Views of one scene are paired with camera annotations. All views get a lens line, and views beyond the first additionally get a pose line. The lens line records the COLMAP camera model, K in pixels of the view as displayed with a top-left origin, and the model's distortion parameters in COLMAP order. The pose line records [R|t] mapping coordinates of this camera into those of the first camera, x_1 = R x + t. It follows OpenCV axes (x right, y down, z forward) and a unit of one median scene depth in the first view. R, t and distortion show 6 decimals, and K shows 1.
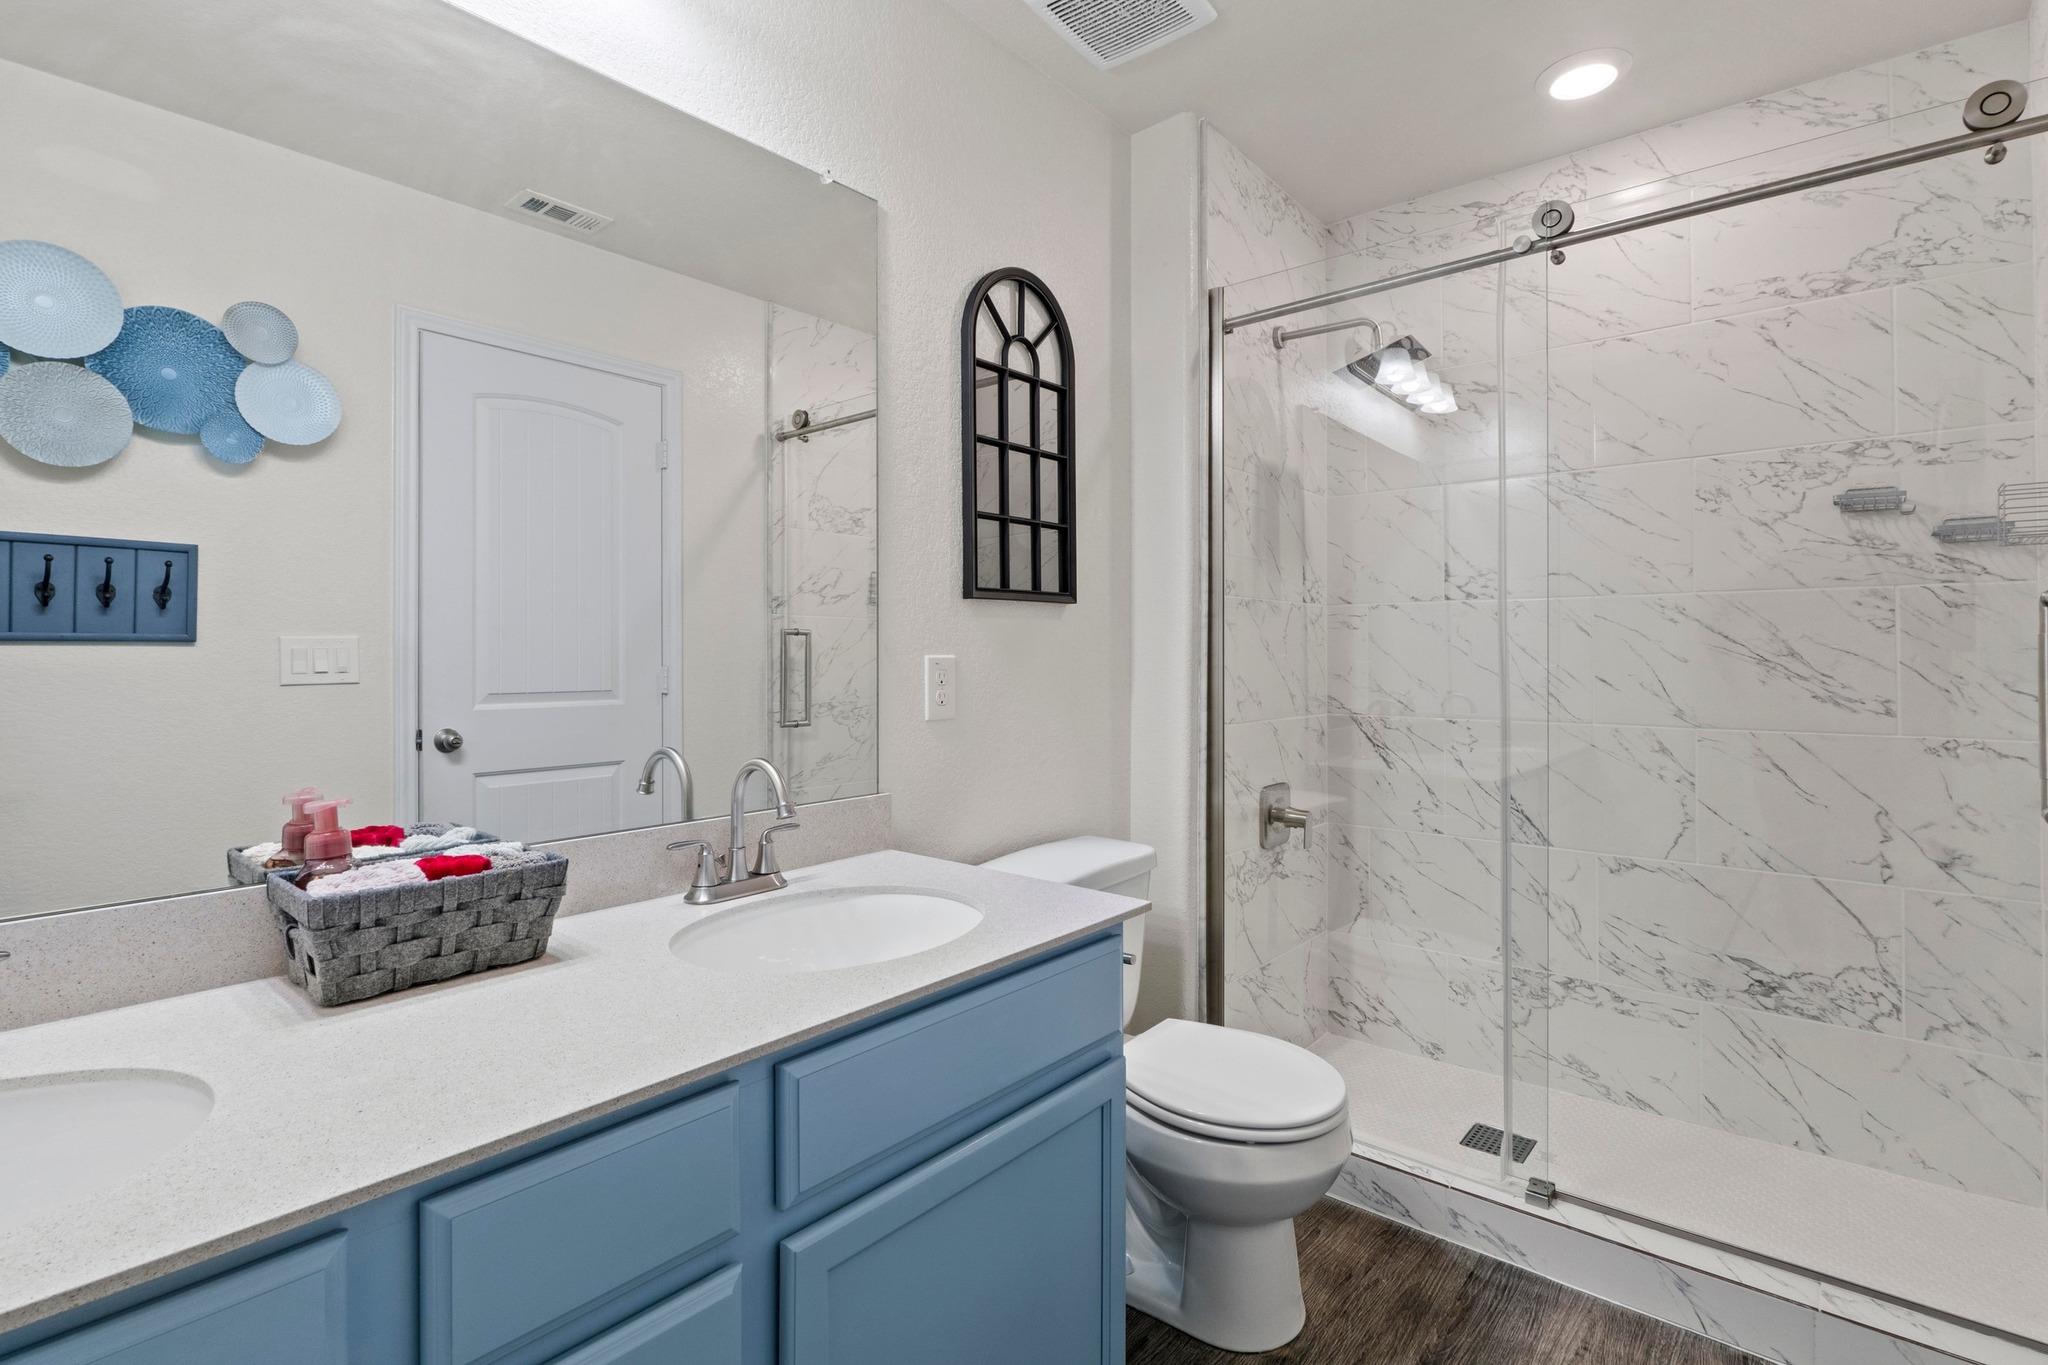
lens RADIAL K [[948.2, 0, 1013.0], [0, 948.2, 654.4], [0, 0, 1]] dist [-0.007542, 0.000832]
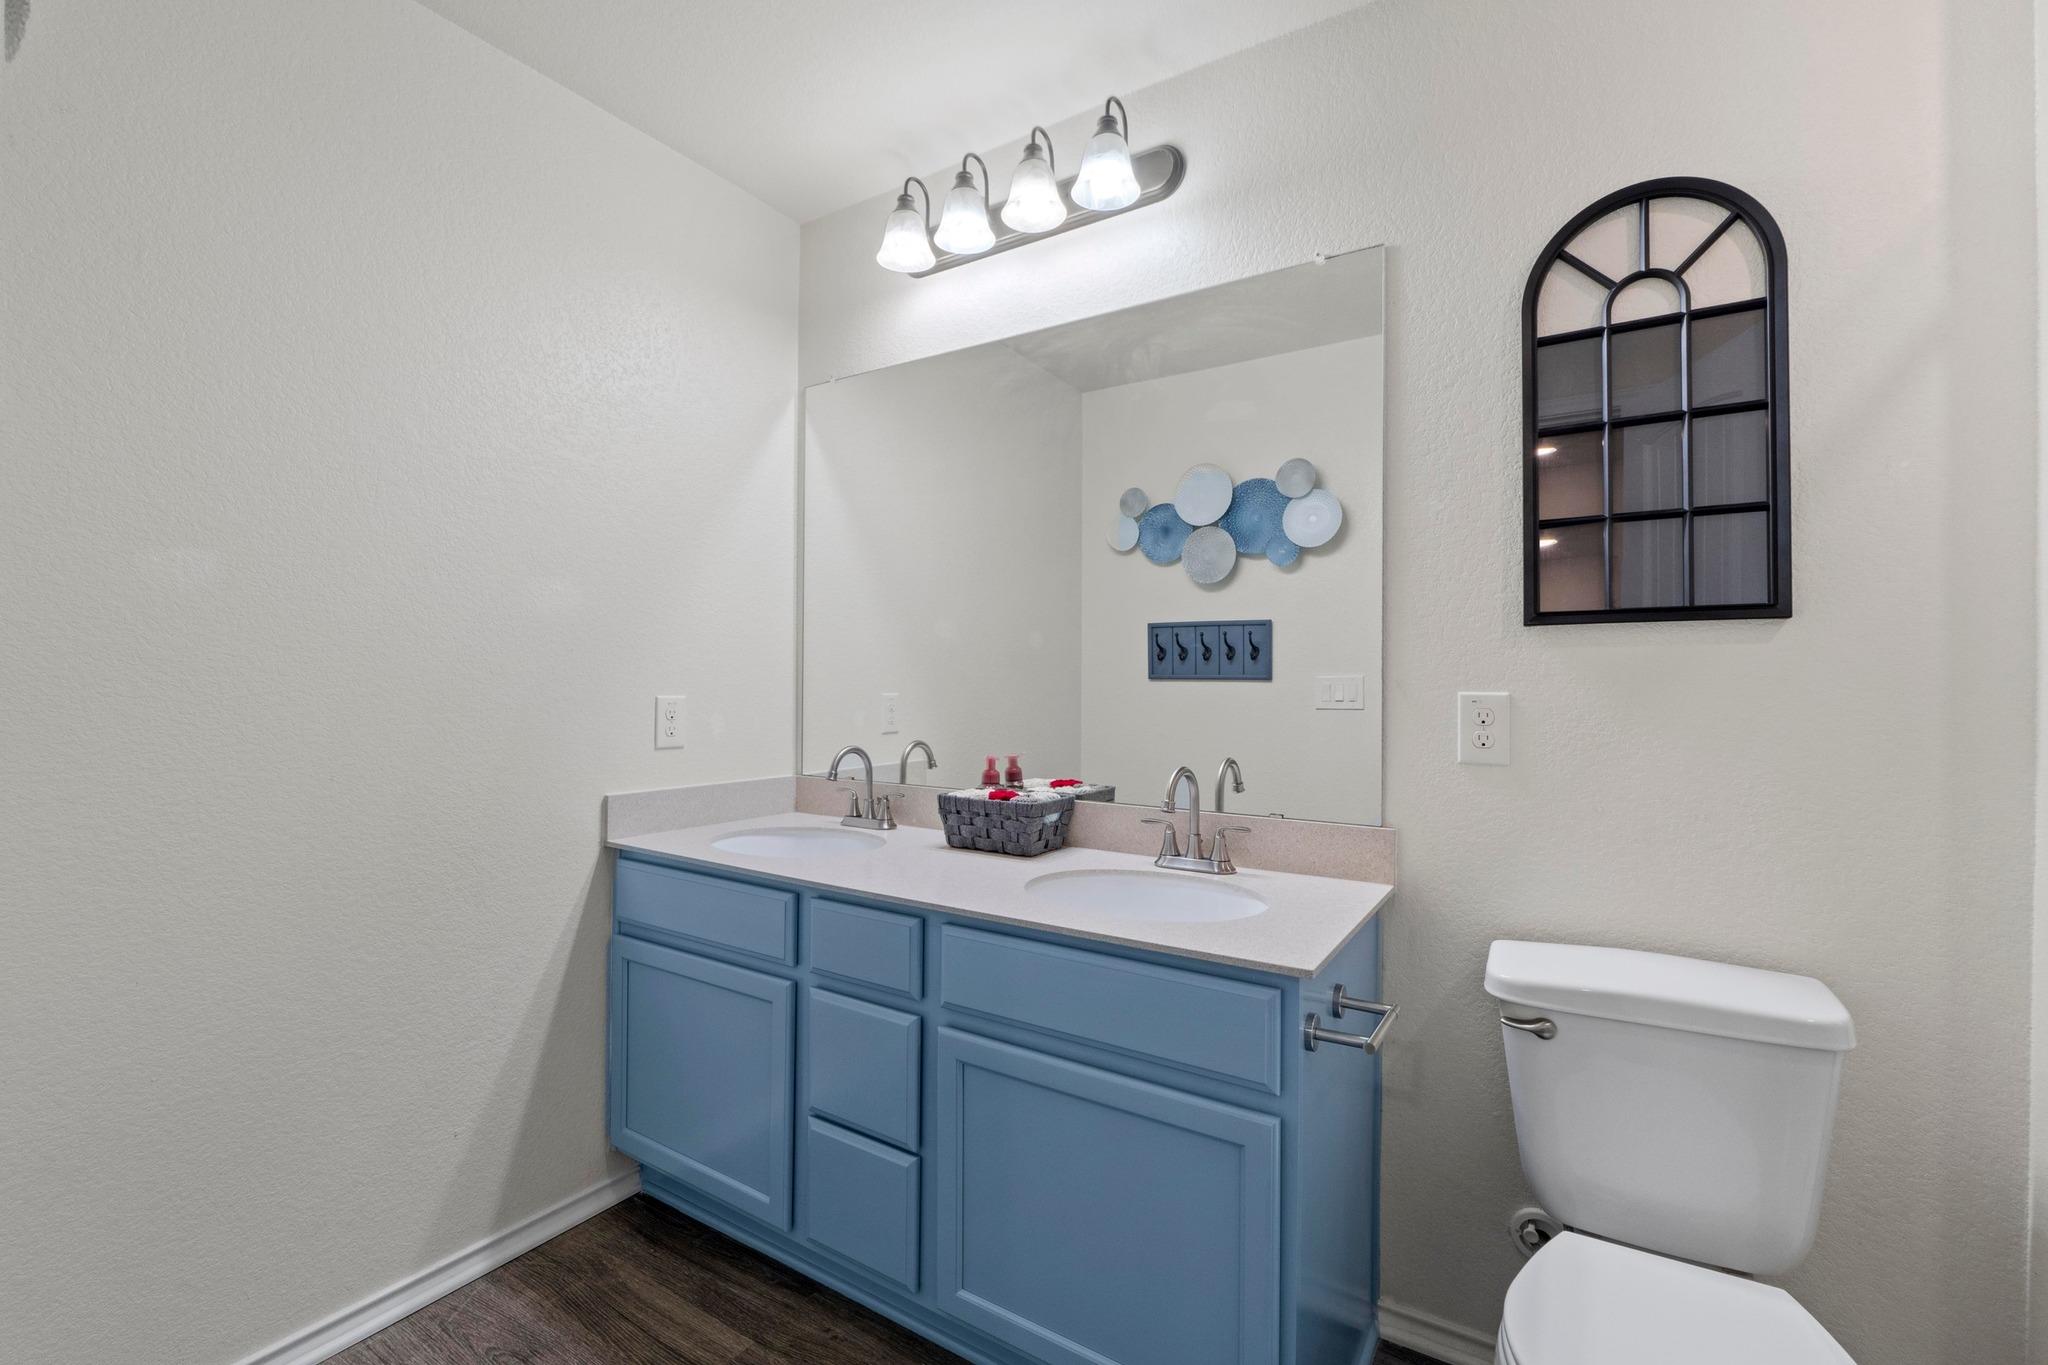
lens RADIAL K [[884.8, 0, 1037.6], [0, 884.8, 681.1], [0, 0, 1]] dist [-0.004234, -0.000800]
pose [[0.144256, -0.001223, -0.989540, 0.606700], [-0.008840, 0.999958, -0.002525, -0.003636], [0.989501, 0.009111, 0.144239, 0.408158]]
